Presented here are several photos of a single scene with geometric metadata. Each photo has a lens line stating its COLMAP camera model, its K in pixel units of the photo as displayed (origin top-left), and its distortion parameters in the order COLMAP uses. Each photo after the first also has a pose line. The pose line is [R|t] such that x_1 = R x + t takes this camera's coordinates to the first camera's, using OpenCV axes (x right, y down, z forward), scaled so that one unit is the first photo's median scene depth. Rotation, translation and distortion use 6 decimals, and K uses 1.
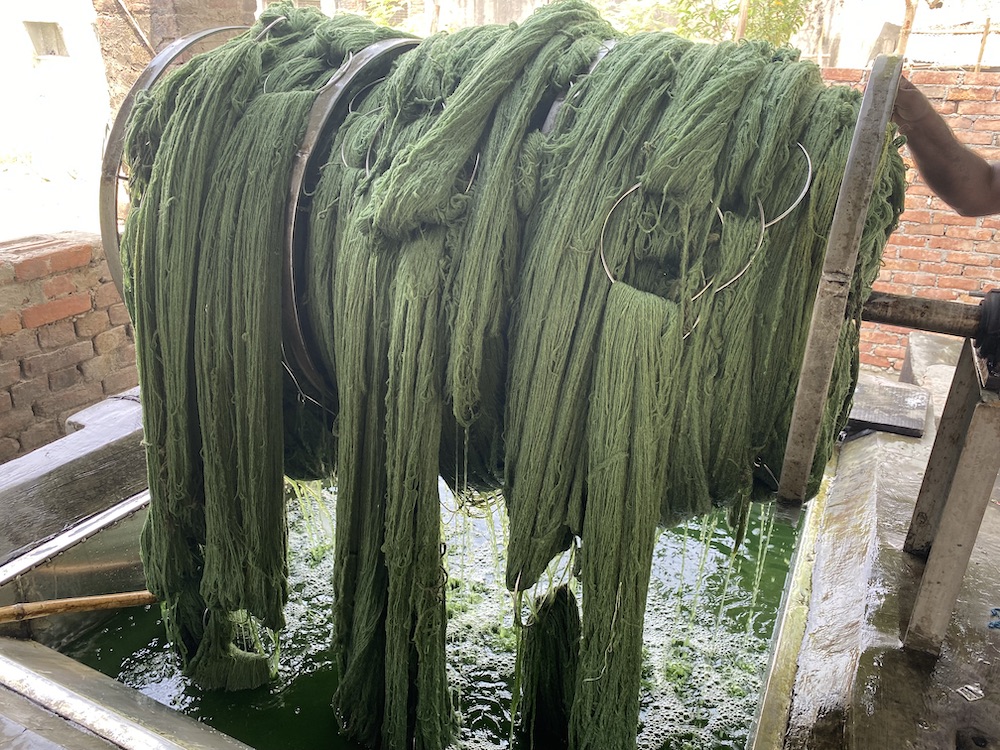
lens RADIAL K [[747.4, 0, 505.0], [0, 747.4, 372.6], [0, 0, 1]] dist [0.008275, -0.008997]
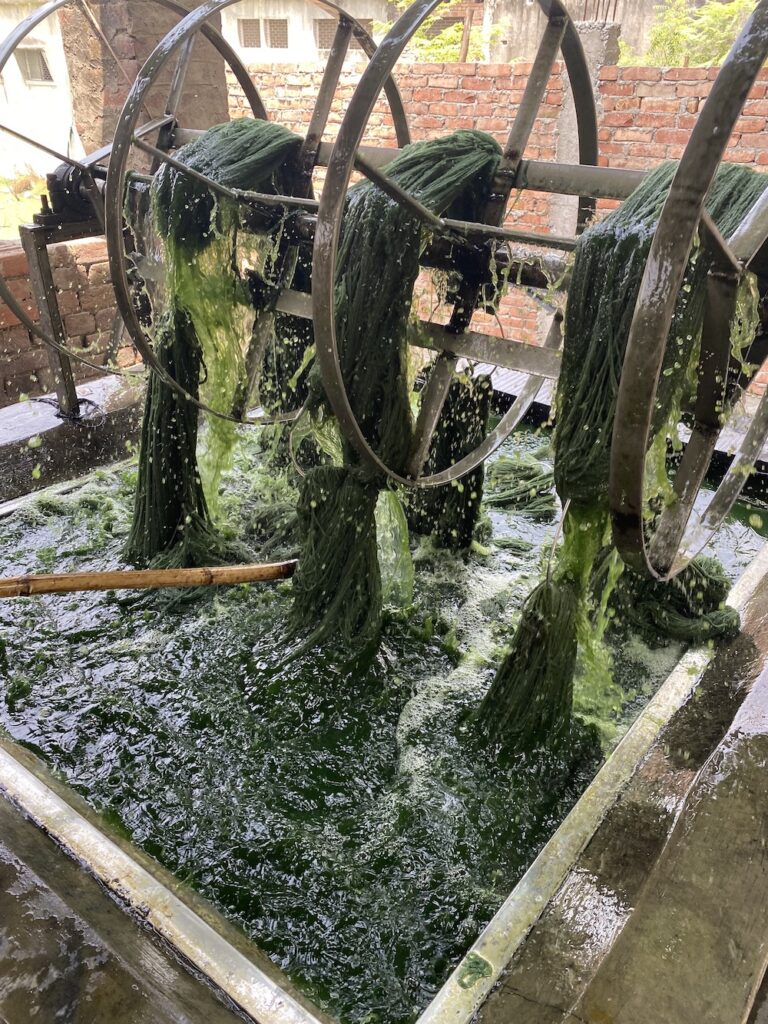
lens RADIAL K [[765.3, 0, 389.8], [0, 765.3, 507.3], [0, 0, 1]] dist [0.008275, -0.008997]
pose [[0.979703, 0.083479, -0.182248, 0.153369], [-0.063248, 0.991450, 0.114134, 0.030088], [0.190217, -0.100290, 0.976606, 0.072552]]
